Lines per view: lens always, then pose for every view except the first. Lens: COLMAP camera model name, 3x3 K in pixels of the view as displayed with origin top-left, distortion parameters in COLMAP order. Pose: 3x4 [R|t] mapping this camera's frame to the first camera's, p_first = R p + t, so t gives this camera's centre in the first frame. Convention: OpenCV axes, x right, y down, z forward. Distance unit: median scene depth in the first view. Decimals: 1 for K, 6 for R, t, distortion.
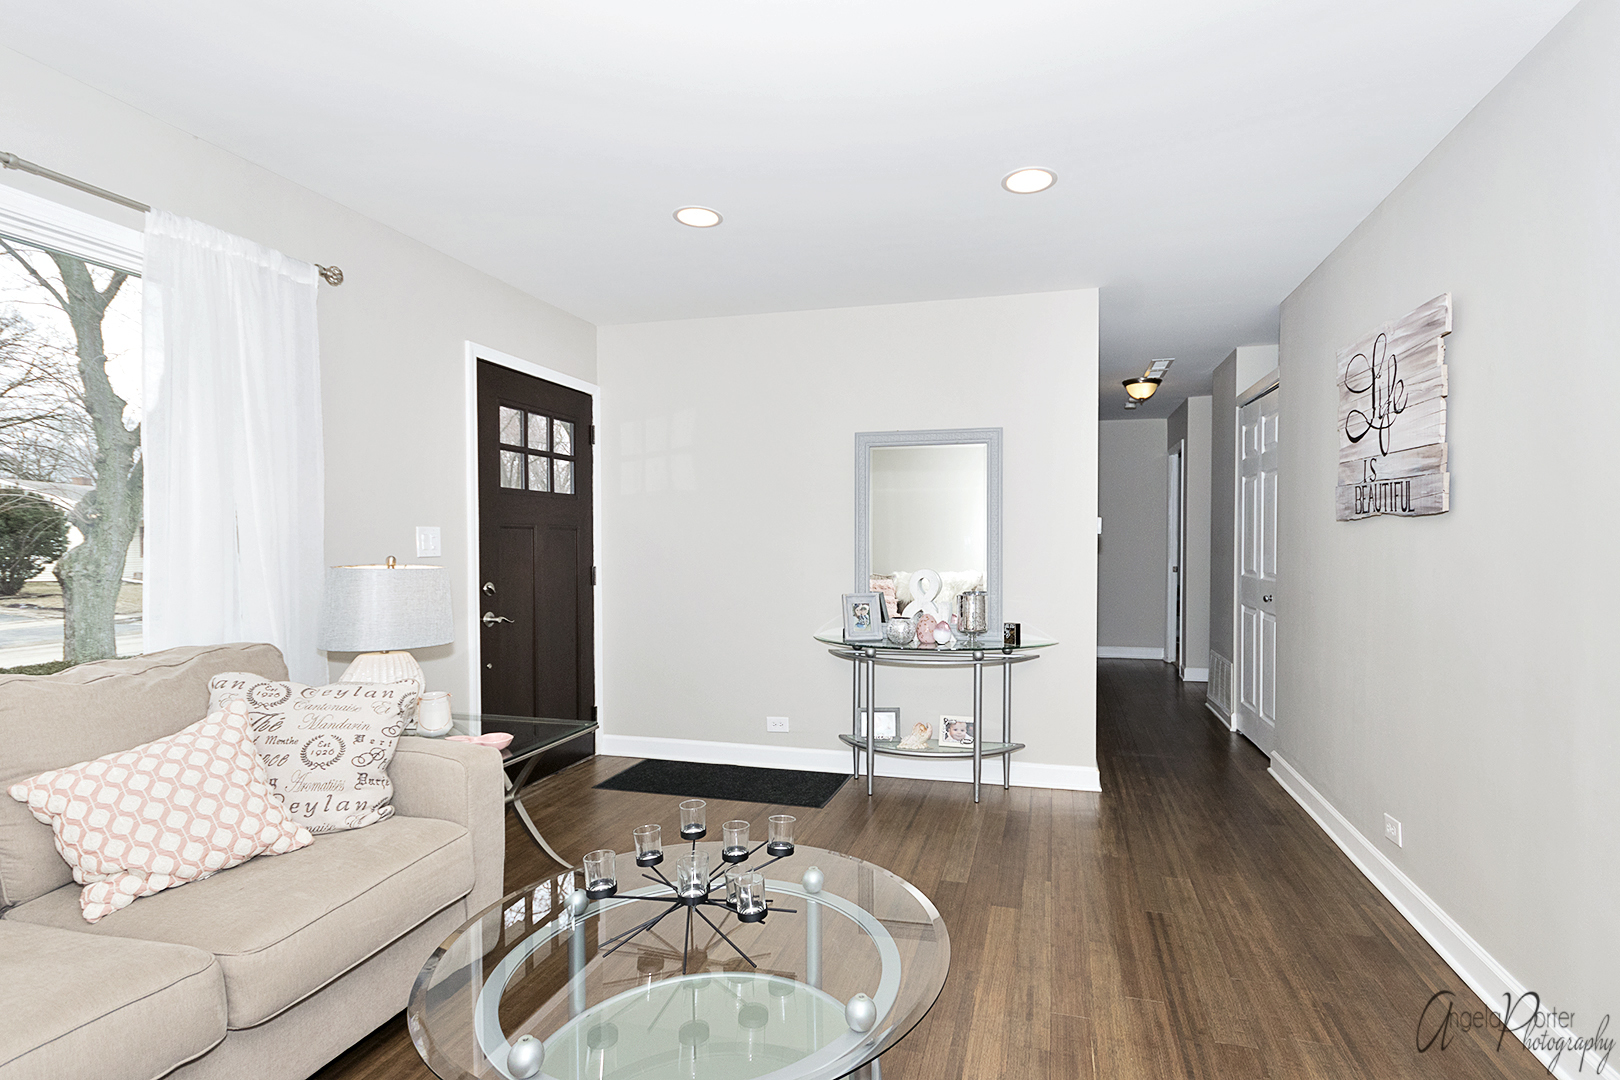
lens RADIAL K [[793.3, 0, 848.7], [0, 793.3, 548.8], [0, 0, 1]] dist [0.018867, 0.000513]
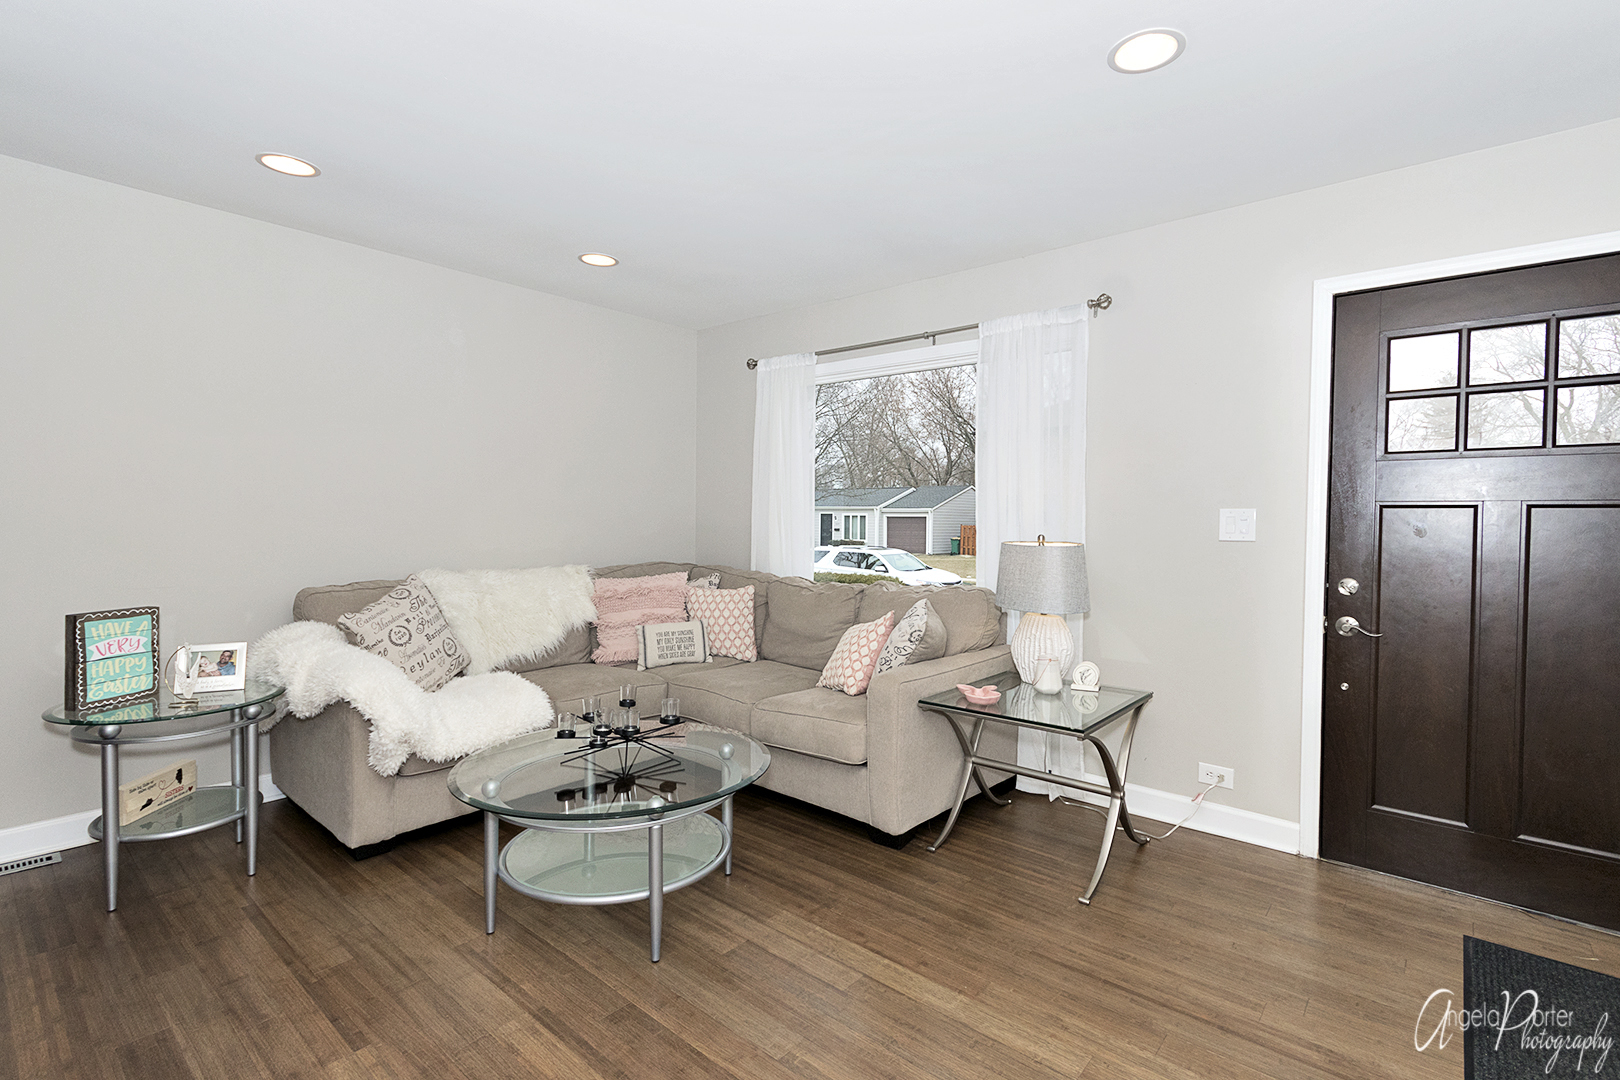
lens RADIAL K [[747.9, 0, 834.2], [0, 747.9, 537.4], [0, 0, 1]] dist [0.000330, -0.000053]
pose [[-0.434425, 0.019841, -0.900489, 0.408110], [-0.018607, 0.999346, 0.030996, -0.010640], [0.900516, 0.030221, -0.433772, 0.839447]]
